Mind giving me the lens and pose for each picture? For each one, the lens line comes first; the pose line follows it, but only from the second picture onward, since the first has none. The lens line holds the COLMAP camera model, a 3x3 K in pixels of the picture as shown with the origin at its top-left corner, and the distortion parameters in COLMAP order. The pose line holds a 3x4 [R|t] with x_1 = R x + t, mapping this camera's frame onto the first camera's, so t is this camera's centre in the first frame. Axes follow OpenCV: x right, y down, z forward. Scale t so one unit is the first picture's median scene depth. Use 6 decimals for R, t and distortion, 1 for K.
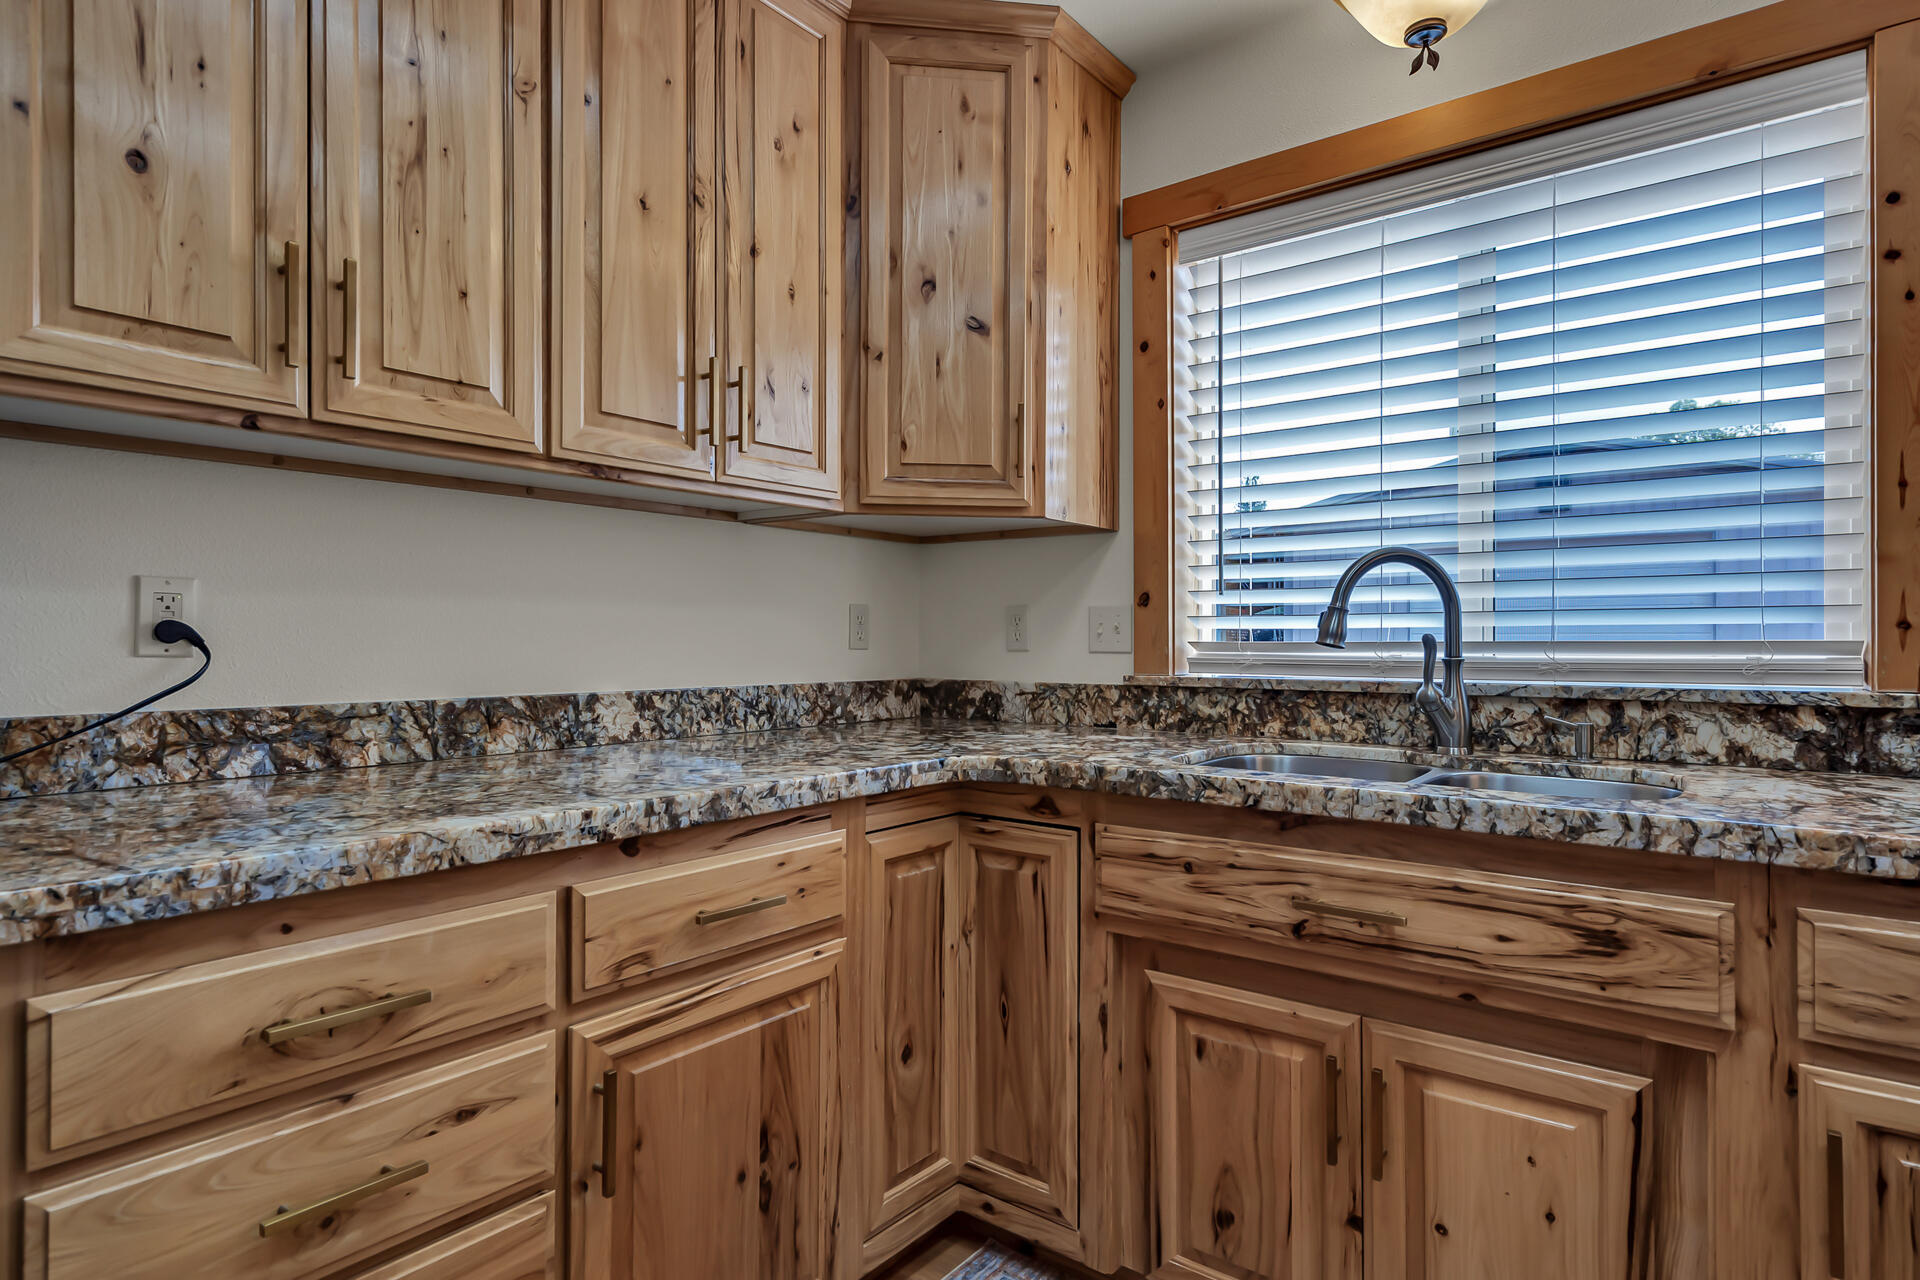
lens RADIAL K [[1020.4, 0, 960.0], [0, 1020.4, 640.0], [0, 0, 1]] dist [0.002974, 0.001658]
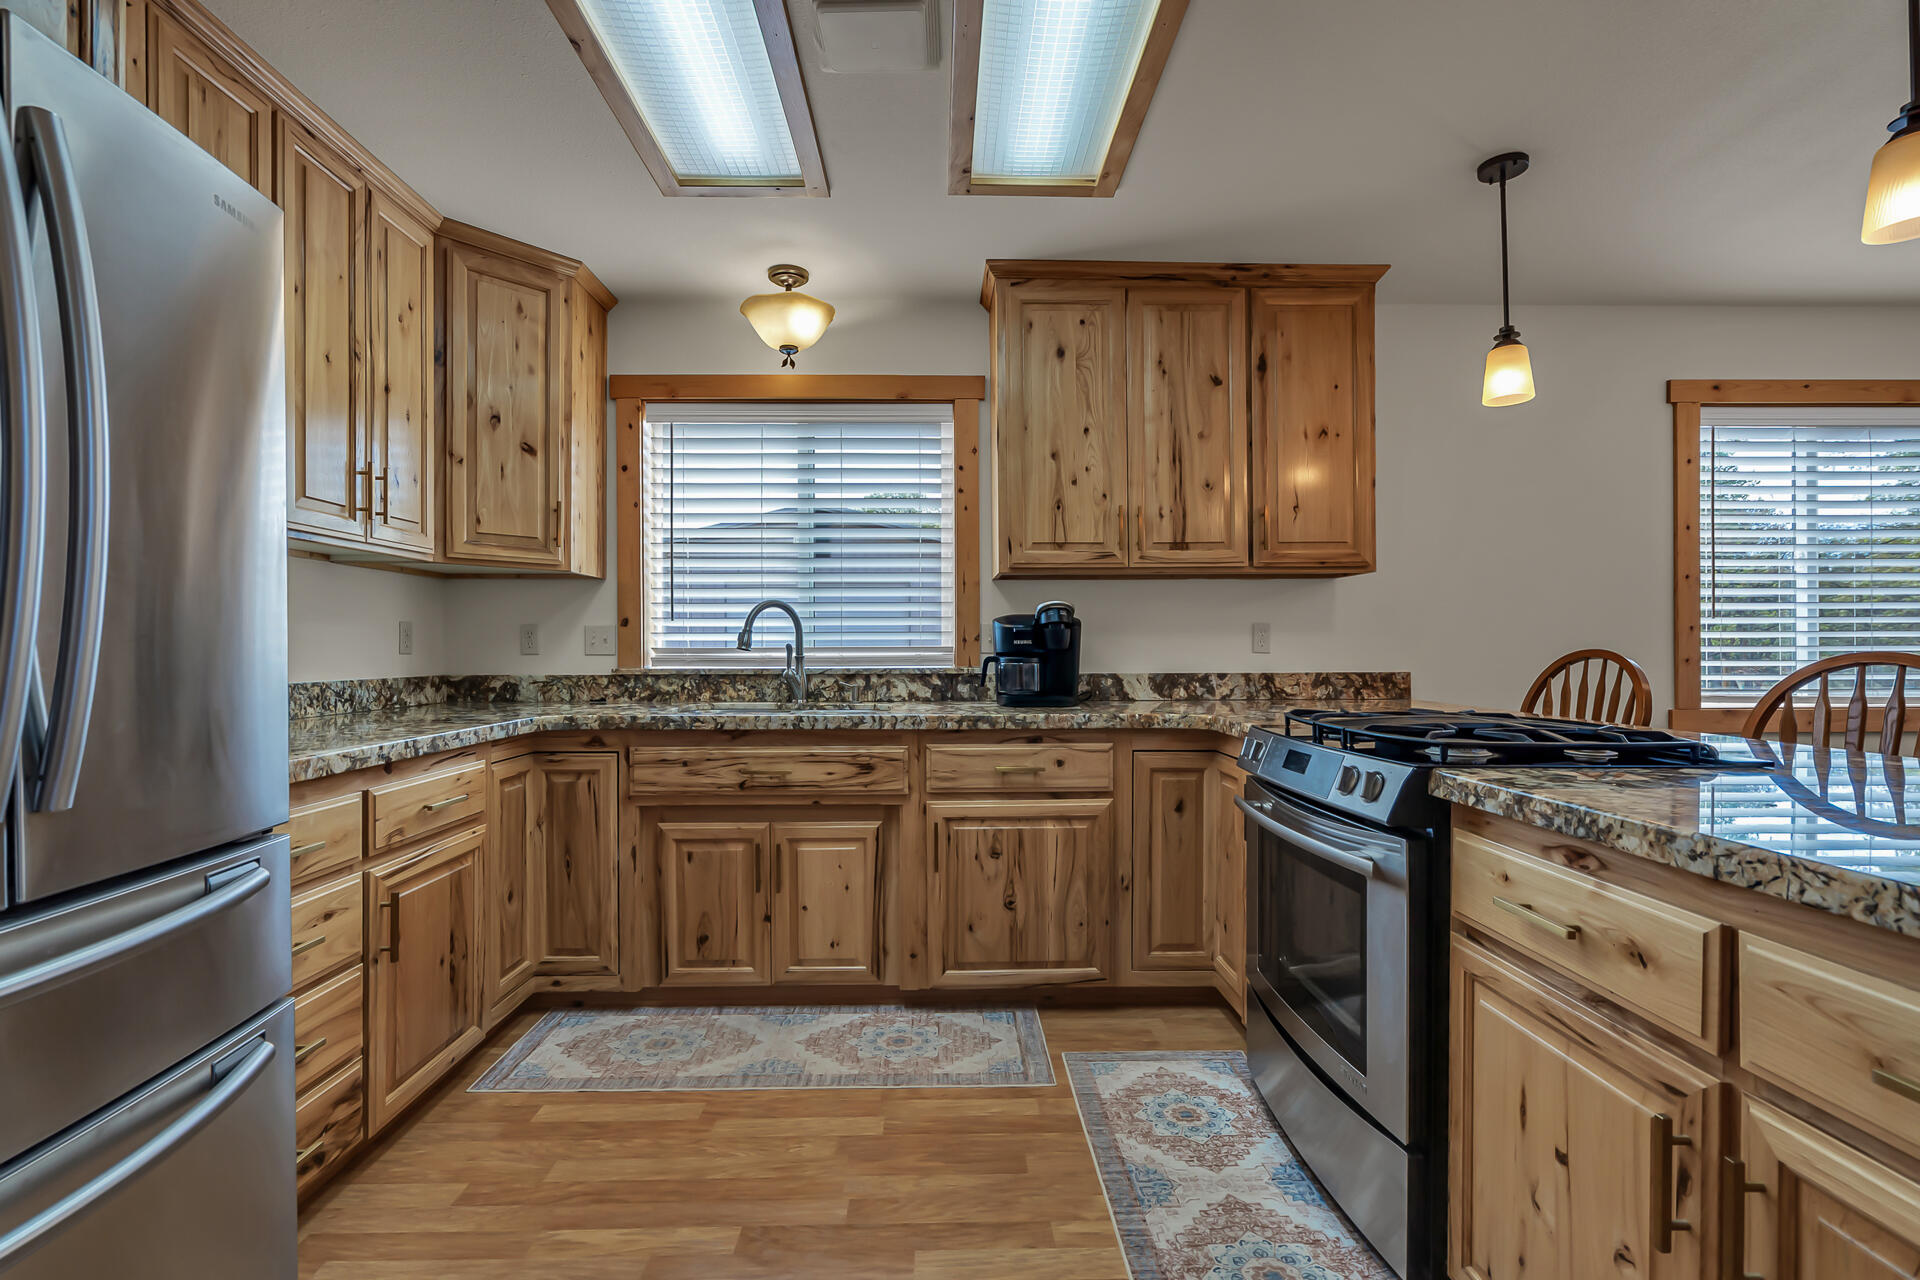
lens RADIAL K [[880.1, 0, 946.6], [0, 880.1, 638.9], [0, 0, 1]] dist [-0.002119, 0.001165]
pose [[0.780596, 0.003721, 0.625024, -0.381429], [0.001900, 0.999964, -0.008325, -0.000179], [-0.625033, 0.007686, 0.780561, -0.544739]]
